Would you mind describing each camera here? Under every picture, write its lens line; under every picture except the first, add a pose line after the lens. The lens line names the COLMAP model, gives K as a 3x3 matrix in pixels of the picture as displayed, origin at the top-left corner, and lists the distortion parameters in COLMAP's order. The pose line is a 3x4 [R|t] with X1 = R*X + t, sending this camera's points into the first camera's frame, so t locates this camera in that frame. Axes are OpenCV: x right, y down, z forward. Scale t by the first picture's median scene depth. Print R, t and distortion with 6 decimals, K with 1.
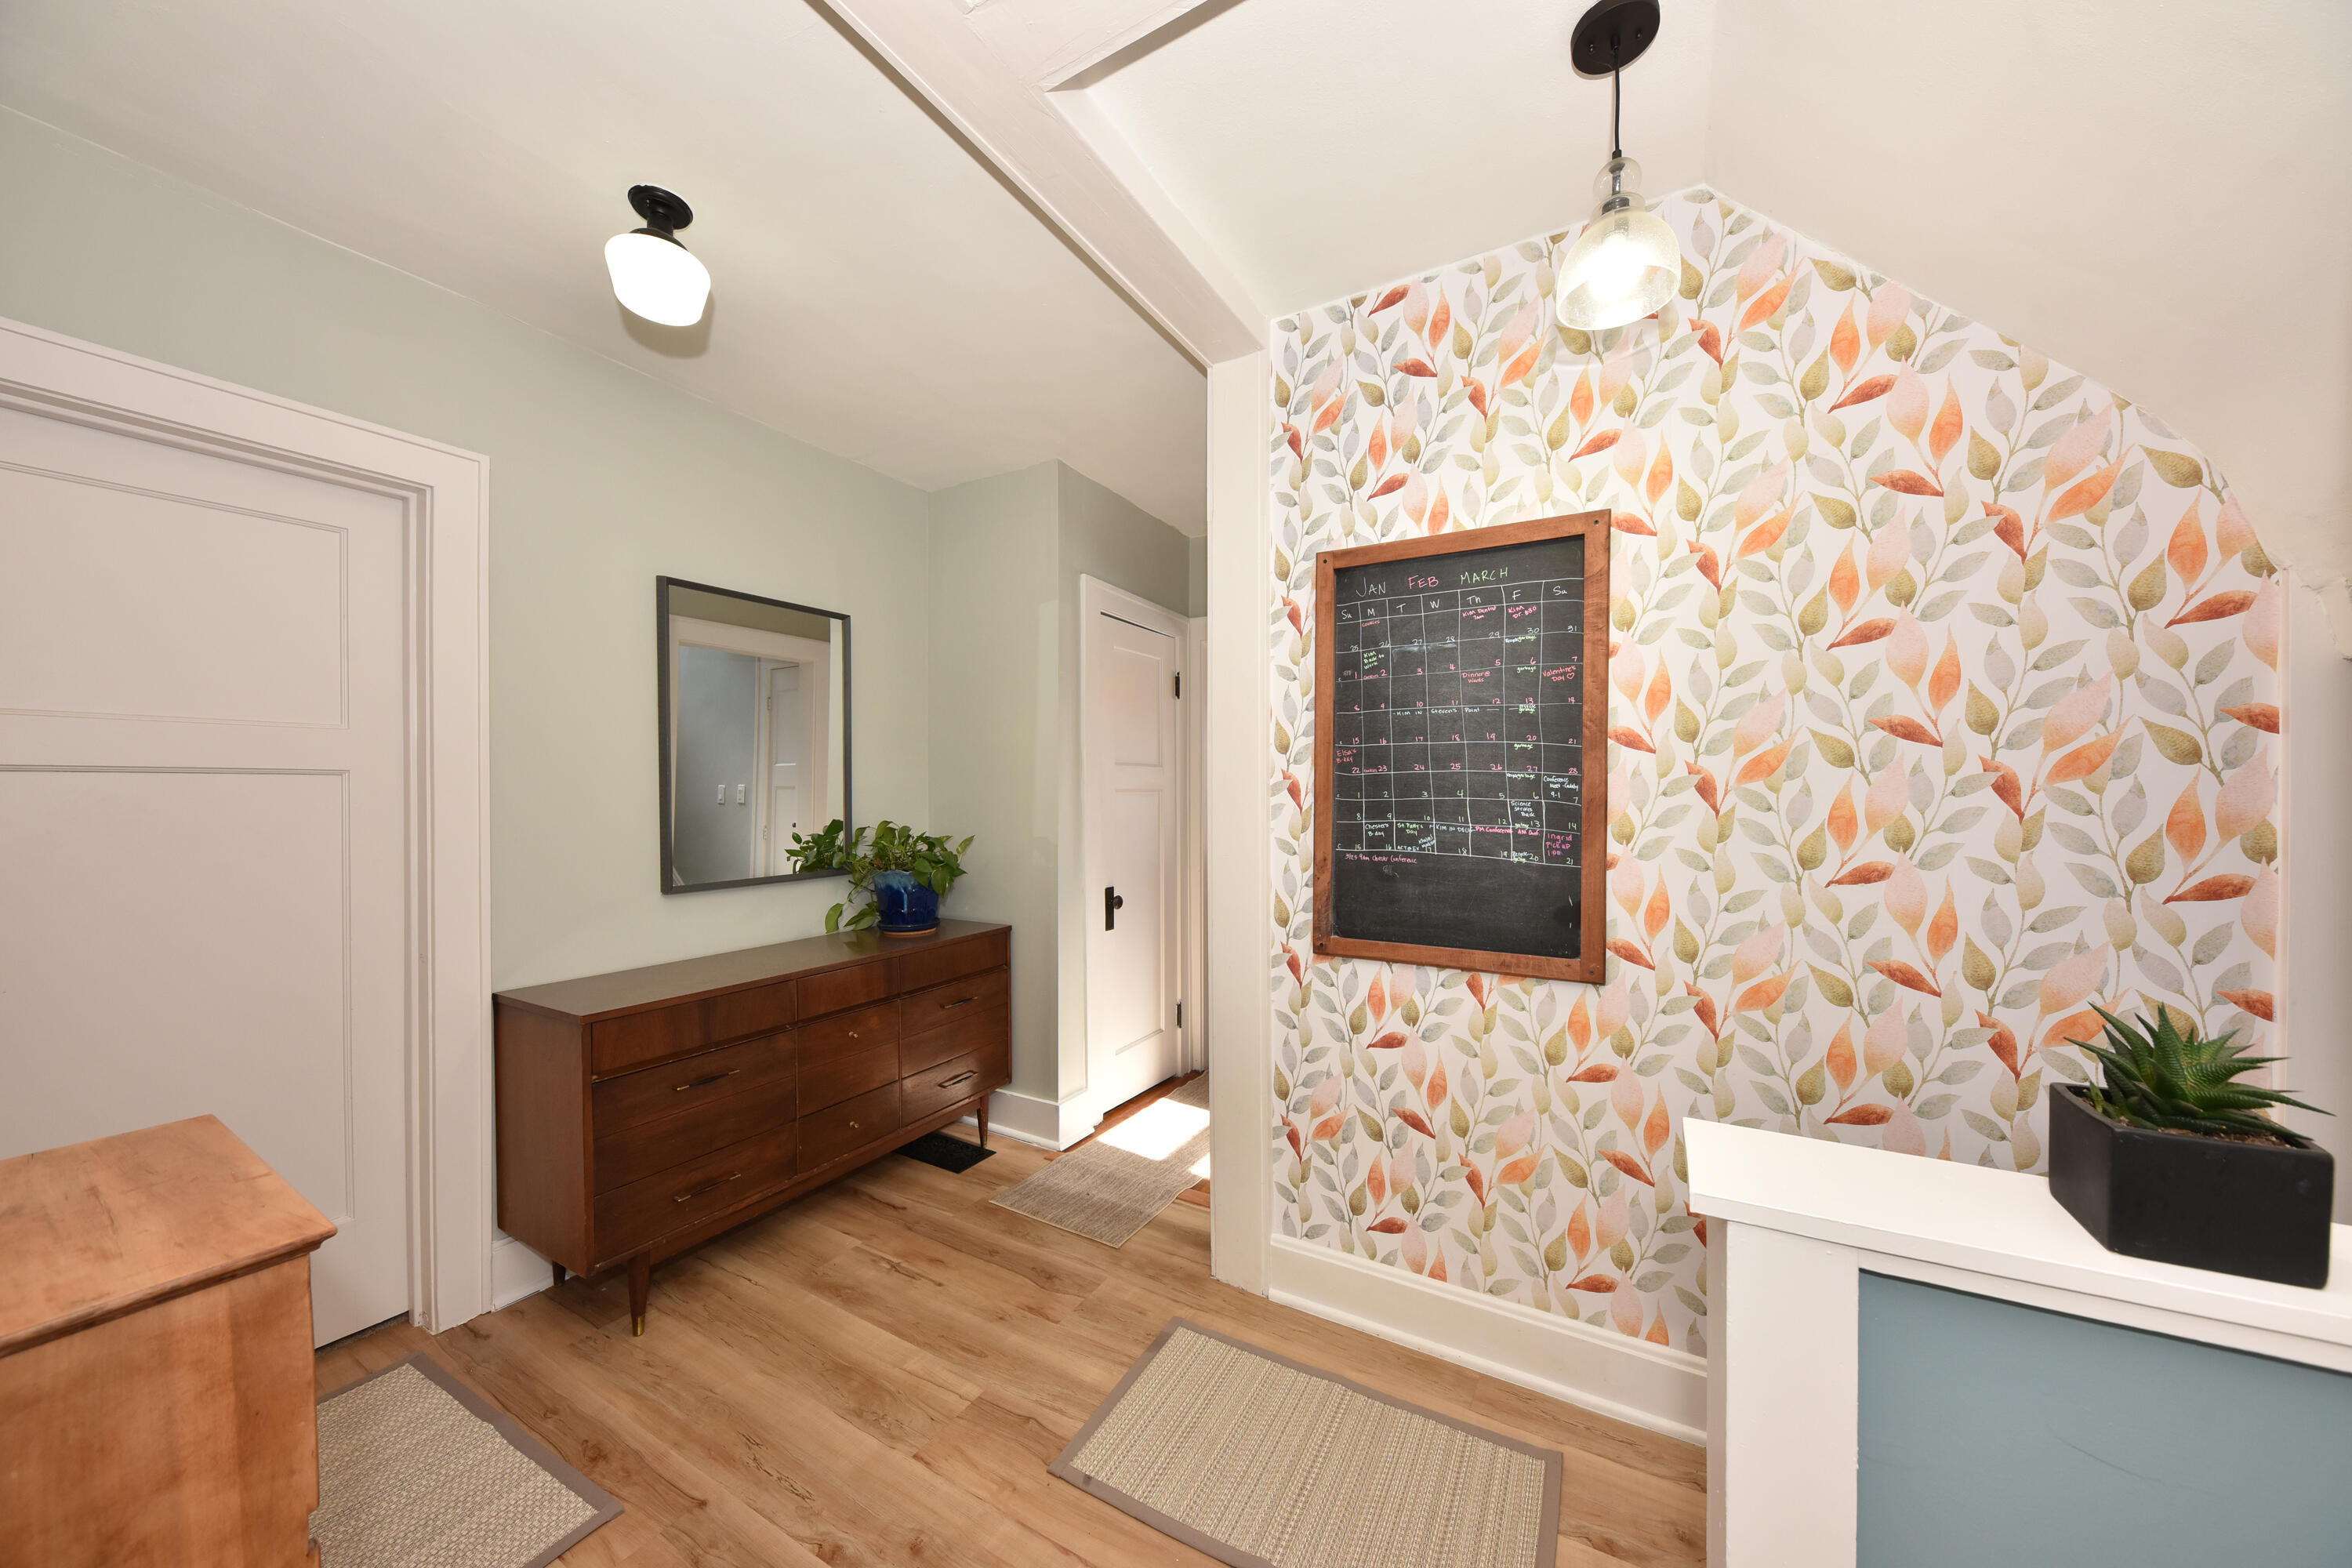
lens RADIAL K [[808.6, 0, 1184.7], [0, 808.6, 790.9], [0, 0, 1]] dist [-0.000161, -0.000015]
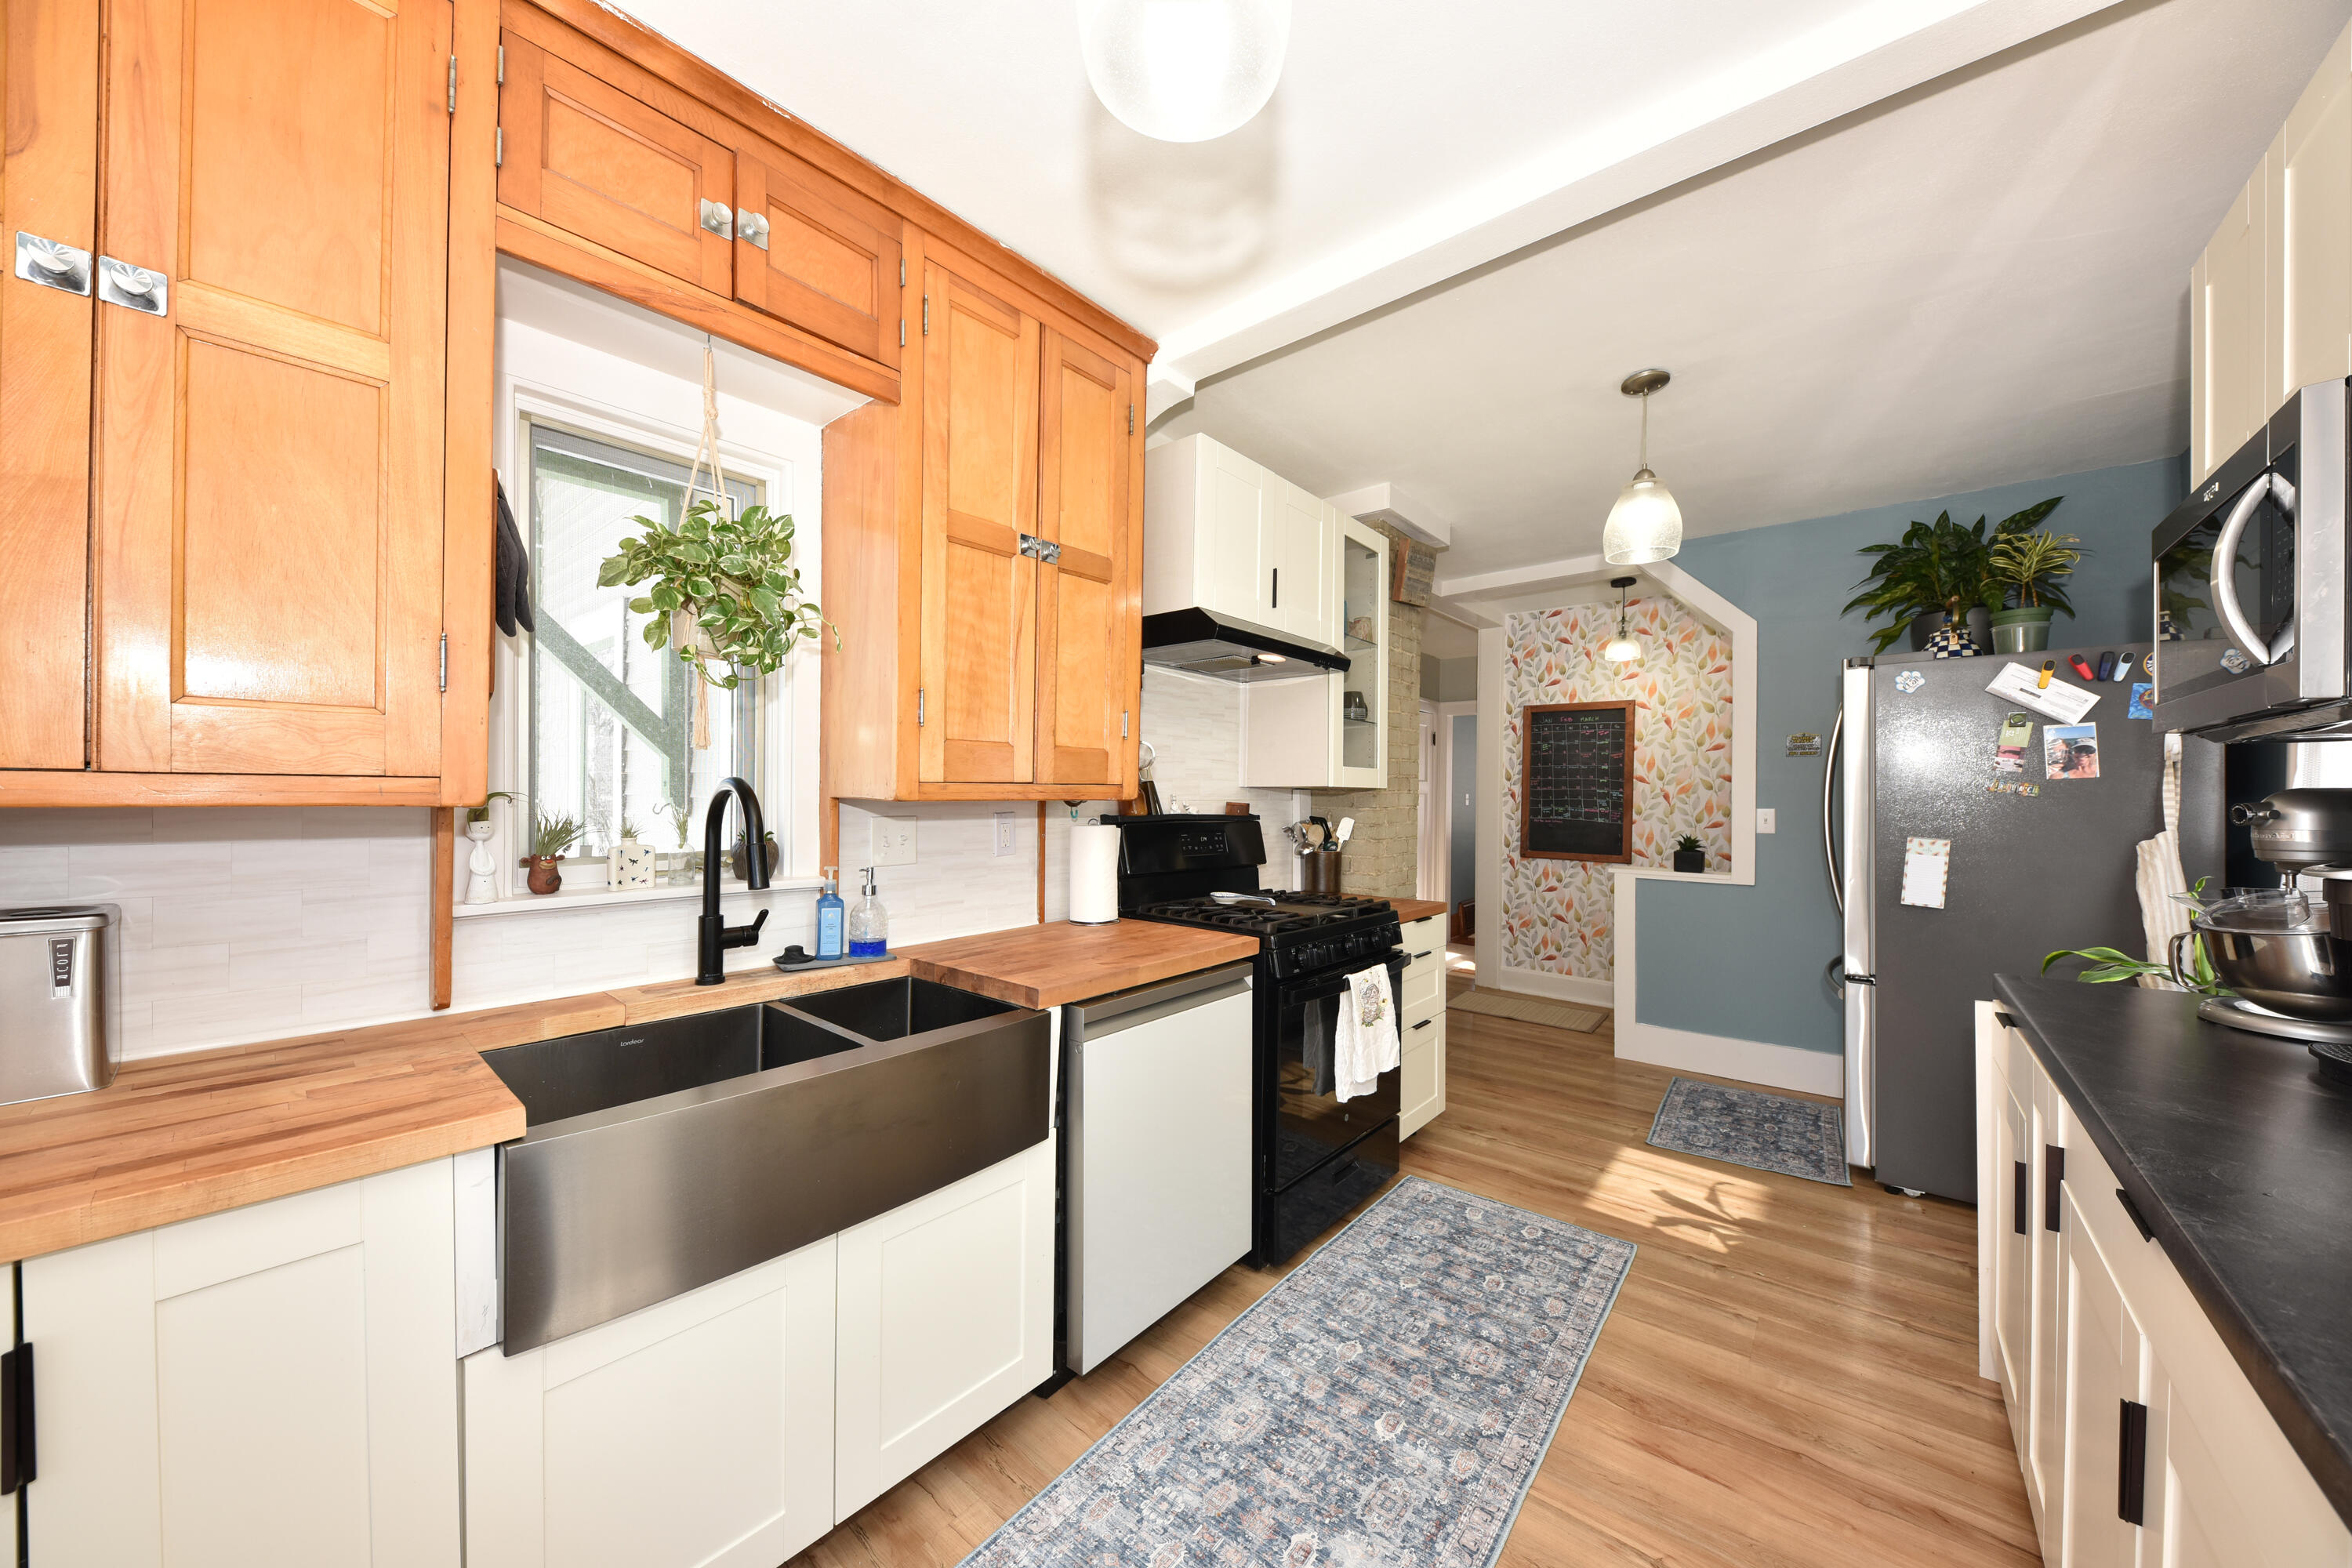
lens RADIAL K [[808.6, 0, 1179.5], [0, 808.6, 793.0], [0, 0, 1]] dist [-0.000161, -0.000015]
pose [[0.983953, 0.013049, -0.177953, -0.506989], [-0.013052, 0.999914, 0.001158, 0.003363], [0.177952, 0.001183, 0.984038, -1.940628]]
